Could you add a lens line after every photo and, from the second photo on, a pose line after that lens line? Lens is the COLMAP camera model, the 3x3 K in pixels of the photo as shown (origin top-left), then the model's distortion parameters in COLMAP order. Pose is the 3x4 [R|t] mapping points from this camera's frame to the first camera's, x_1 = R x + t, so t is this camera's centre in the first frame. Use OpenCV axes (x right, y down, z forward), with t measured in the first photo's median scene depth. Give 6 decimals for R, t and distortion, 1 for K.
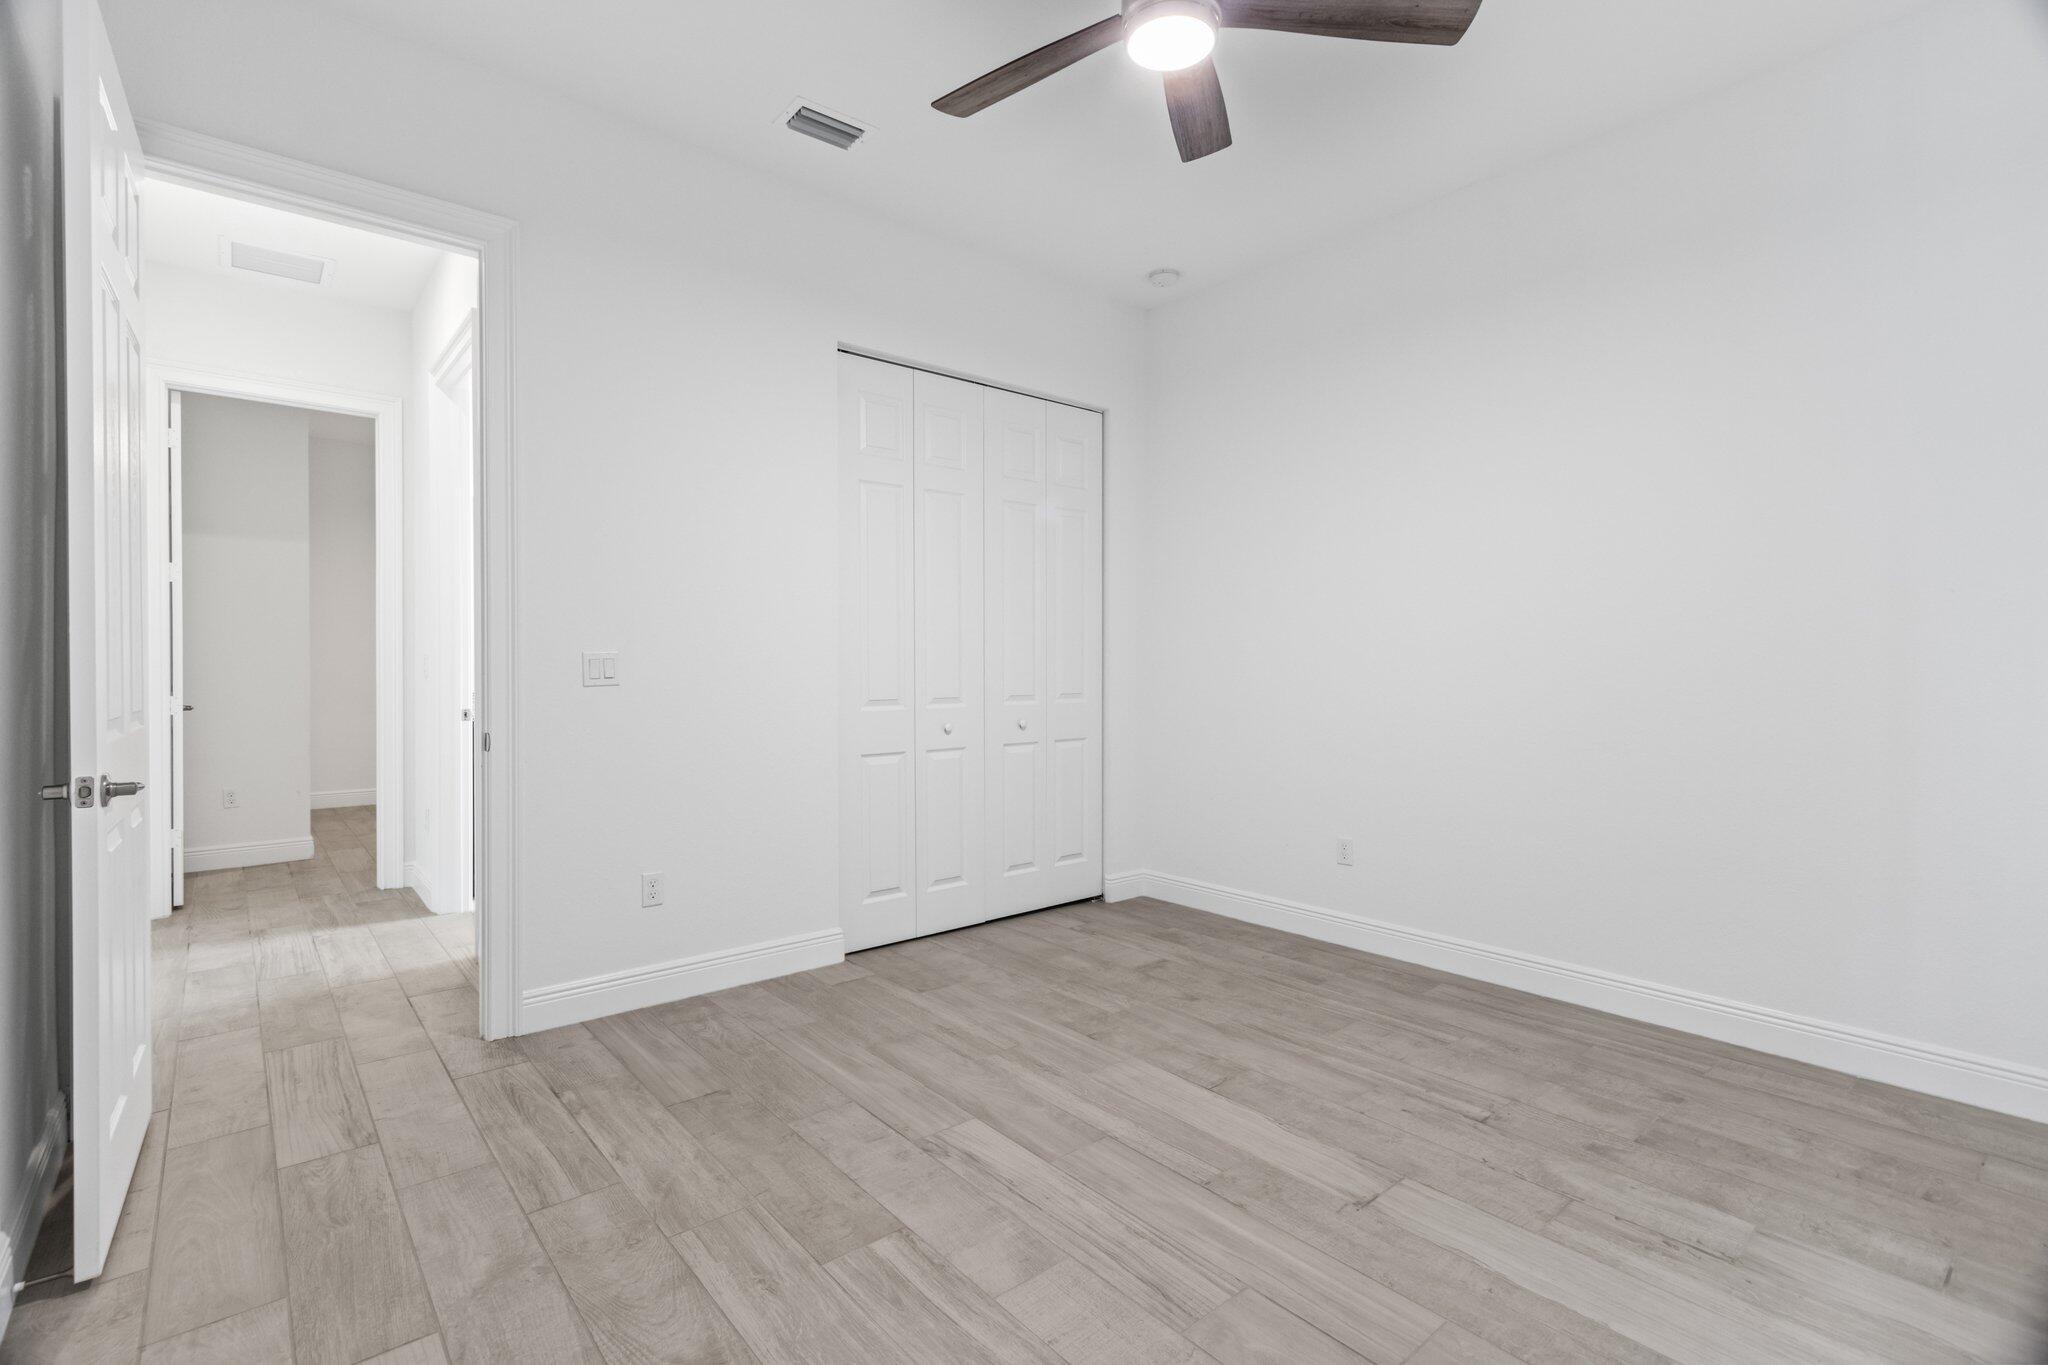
lens RADIAL K [[939.0, 0, 1002.7], [0, 939.0, 673.2], [0, 0, 1]] dist [0.002615, -0.000582]
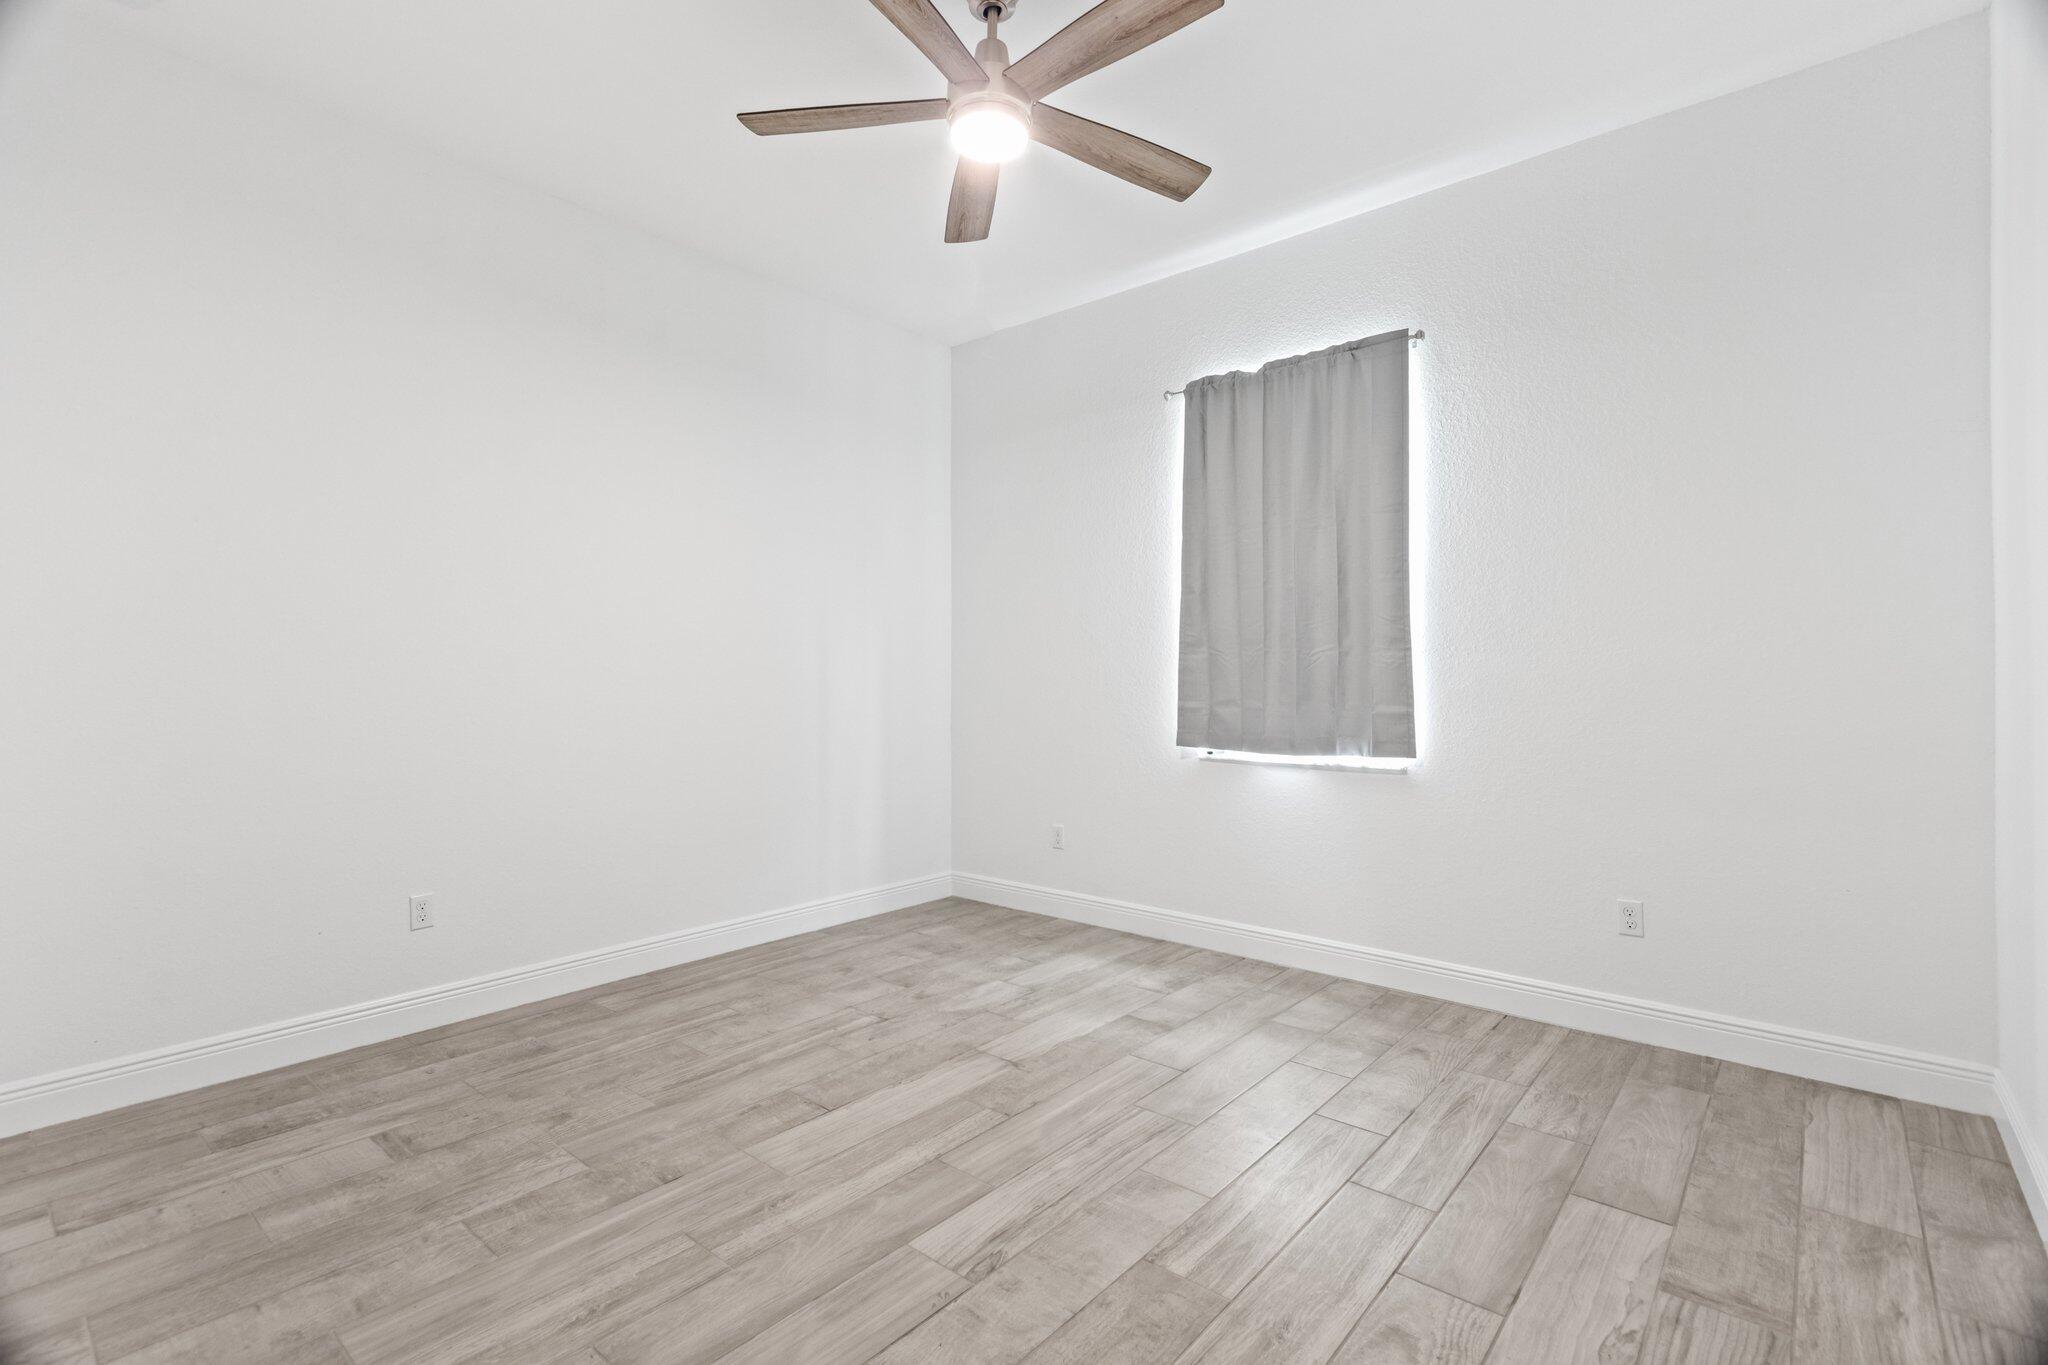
lens RADIAL K [[939.0, 0, 1002.7], [0, 939.0, 673.2], [0, 0, 1]] dist [0.002615, -0.000582]
pose [[-0.169884, 0.003222, 0.985459, -0.729729], [0.009646, 0.999952, -0.001606, -0.013690], [-0.985417, 0.009233, -0.169907, 0.911977]]
